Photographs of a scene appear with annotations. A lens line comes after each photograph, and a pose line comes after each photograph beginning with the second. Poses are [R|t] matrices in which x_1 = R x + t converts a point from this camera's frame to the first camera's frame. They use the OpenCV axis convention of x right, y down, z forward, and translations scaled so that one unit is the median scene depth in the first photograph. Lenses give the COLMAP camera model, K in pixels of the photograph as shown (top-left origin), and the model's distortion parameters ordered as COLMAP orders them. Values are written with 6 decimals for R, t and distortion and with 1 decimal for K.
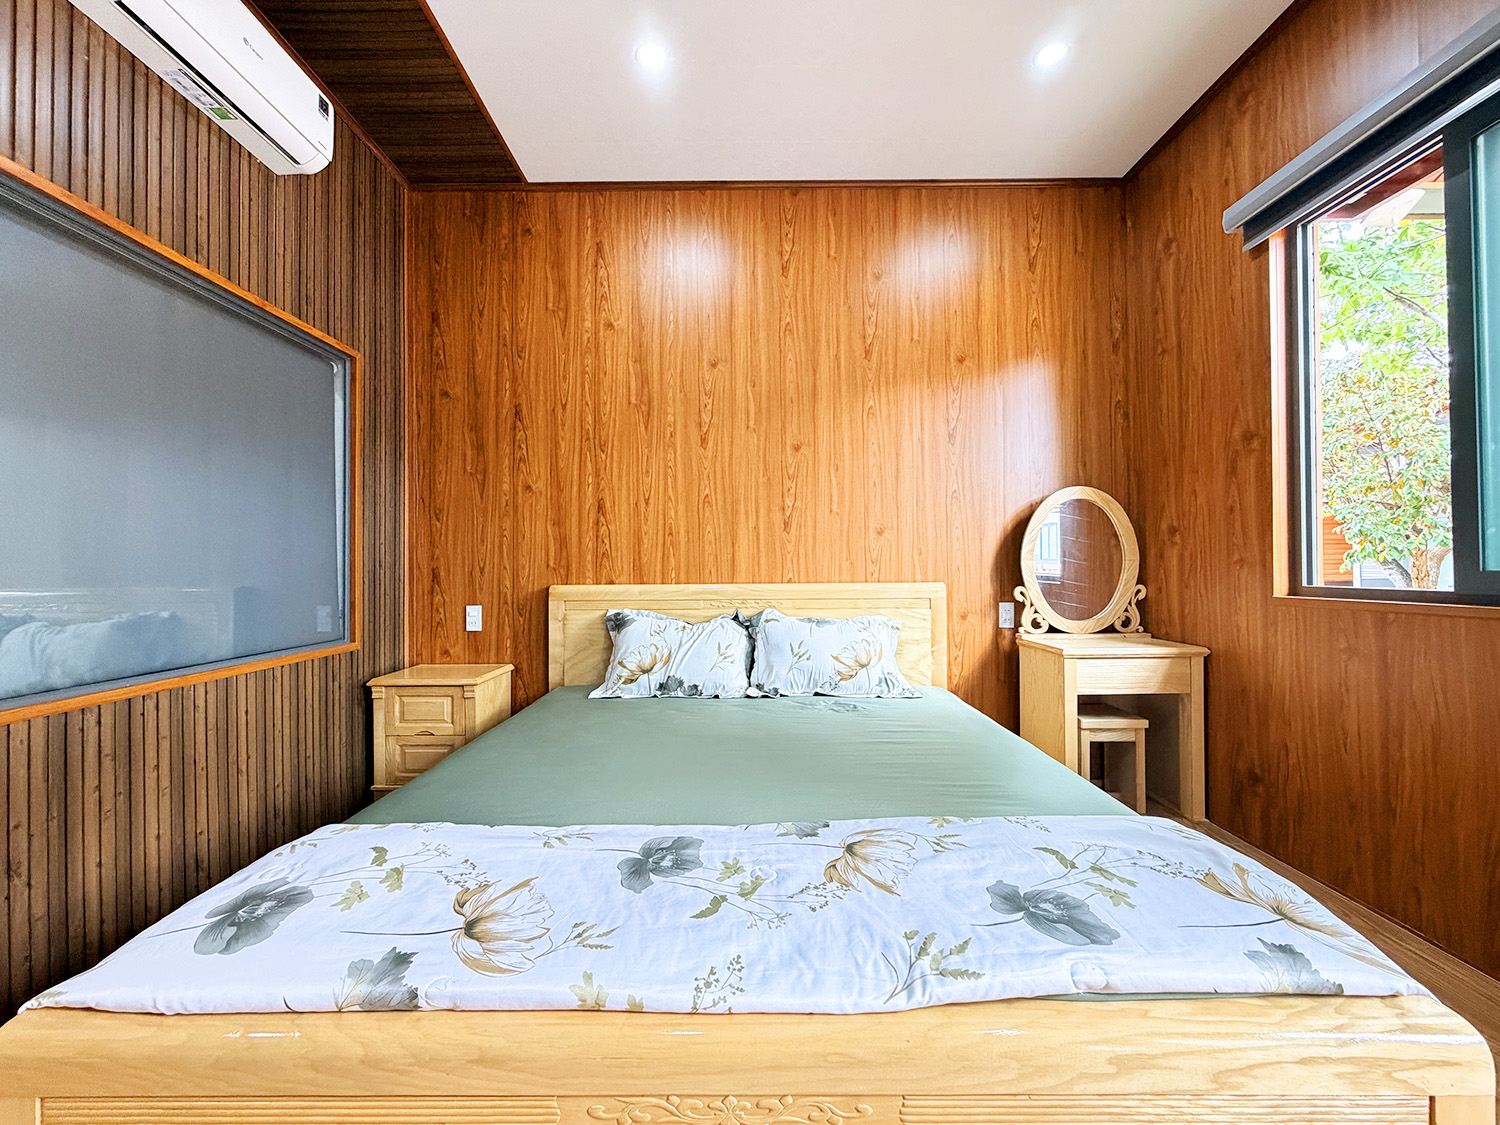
lens RADIAL K [[598.7, 0, 748.3], [0, 598.7, 562.1], [0, 0, 1]] dist [0.000515, -0.000016]
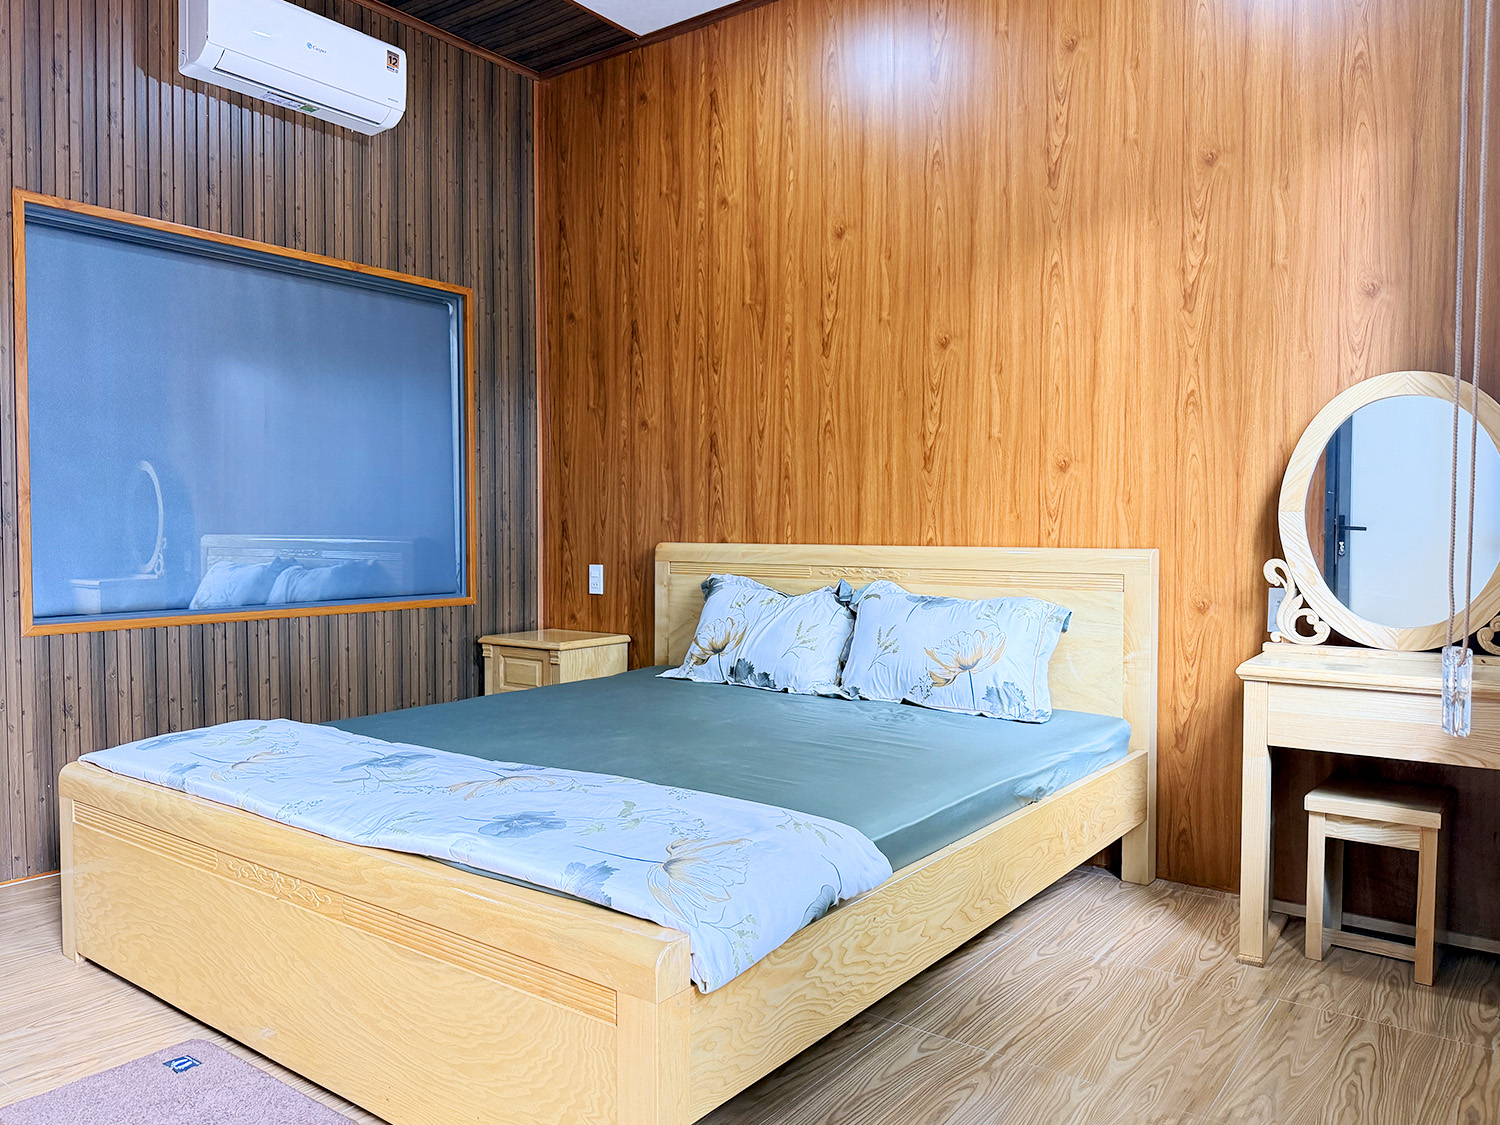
lens RADIAL K [[1083.8, 0, 745.9], [0, 1083.8, 568.6], [0, 0, 1]] dist [0.138581, -0.249529]
pose [[0.801914, 0.032072, -0.596578, 0.715883], [-0.003461, 0.998791, 0.049043, 0.001244], [0.597430, -0.037263, 0.801055, -0.132632]]
